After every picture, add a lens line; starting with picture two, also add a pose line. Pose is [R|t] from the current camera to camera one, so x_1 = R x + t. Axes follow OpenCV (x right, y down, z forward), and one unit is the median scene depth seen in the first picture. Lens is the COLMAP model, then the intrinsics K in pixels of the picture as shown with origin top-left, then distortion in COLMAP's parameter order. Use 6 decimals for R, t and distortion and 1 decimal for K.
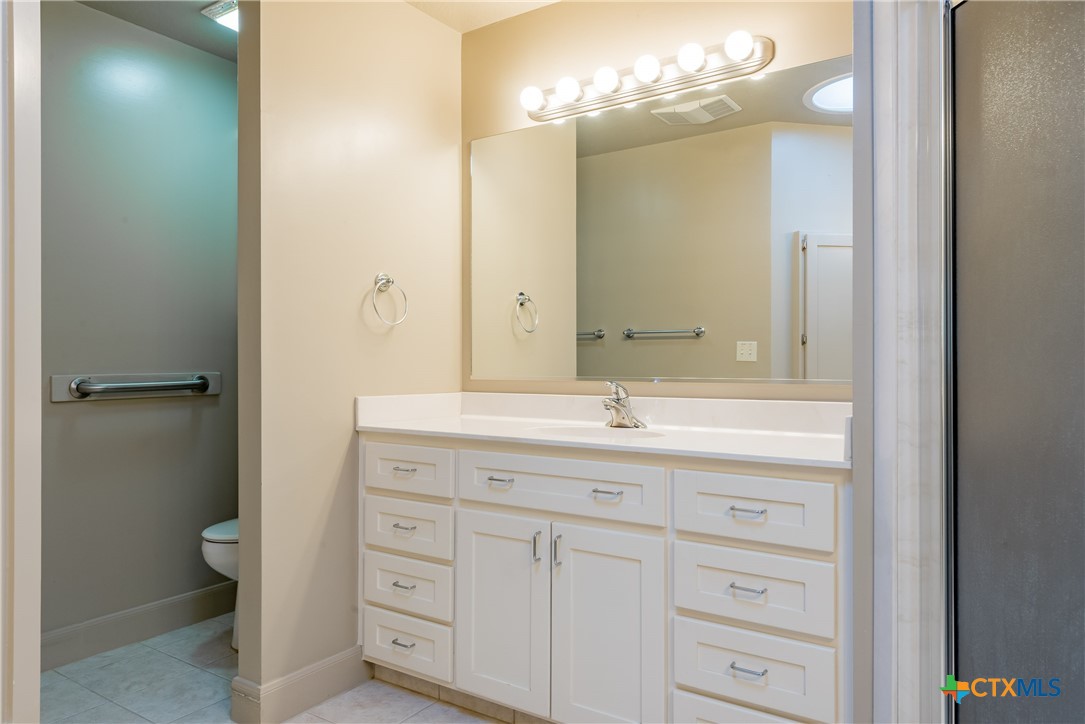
lens RADIAL K [[707.6, 0, 534.1], [0, 707.6, 360.0], [0, 0, 1]] dist [0.024025, -0.000899]
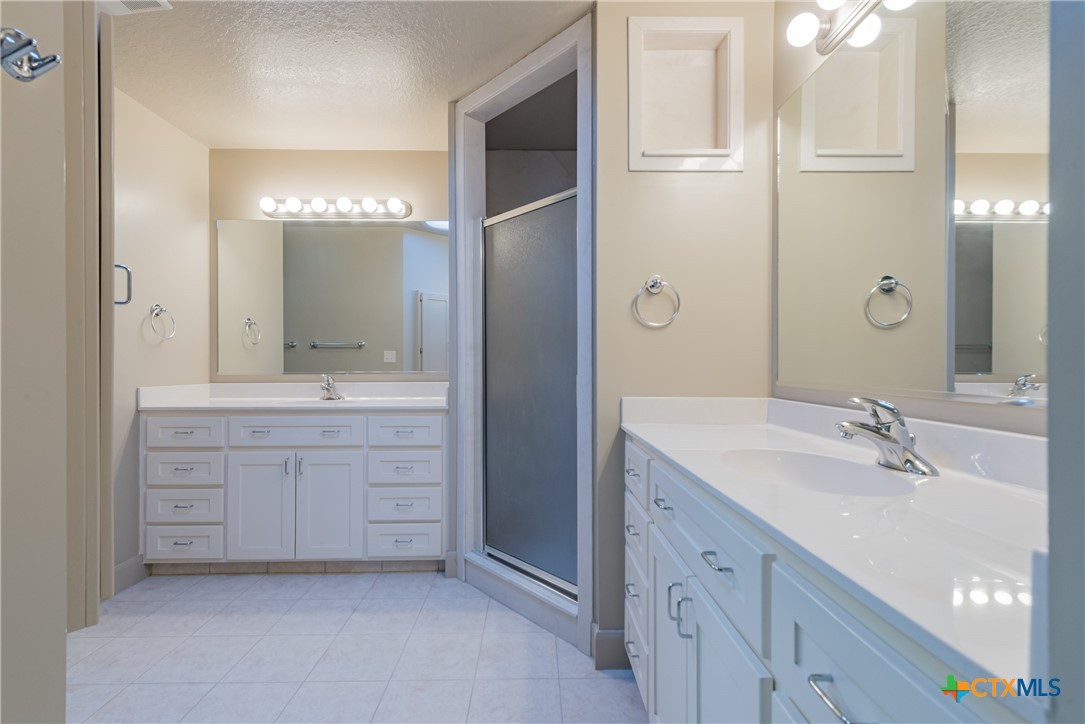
lens RADIAL K [[487.5, 0, 542.4], [0, 487.5, 368.1], [0, 0, 1]] dist [0.001085, 0.000128]
pose [[0.811661, -0.008711, 0.584064, -0.162852], [-0.000738, 0.999873, 0.015938, -0.005721], [-0.584128, -0.013367, 0.811551, -0.327731]]
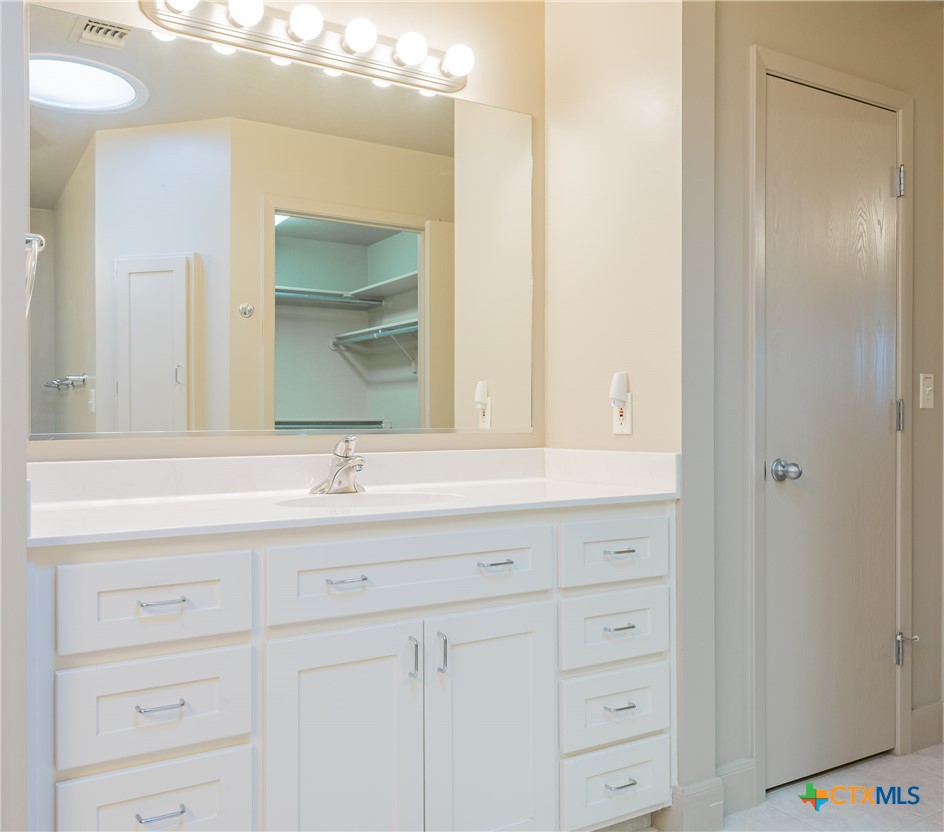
lens RADIAL K [[878.8, 0, 470.5], [0, 878.8, 411.6], [0, 0, 1]] dist [0.091061, 0.000000]
pose [[0.432050, -0.005601, 0.901832, -0.684464], [0.002063, 0.999984, 0.005222, 0.001644], [-0.901848, -0.000396, 0.432054, 0.462490]]
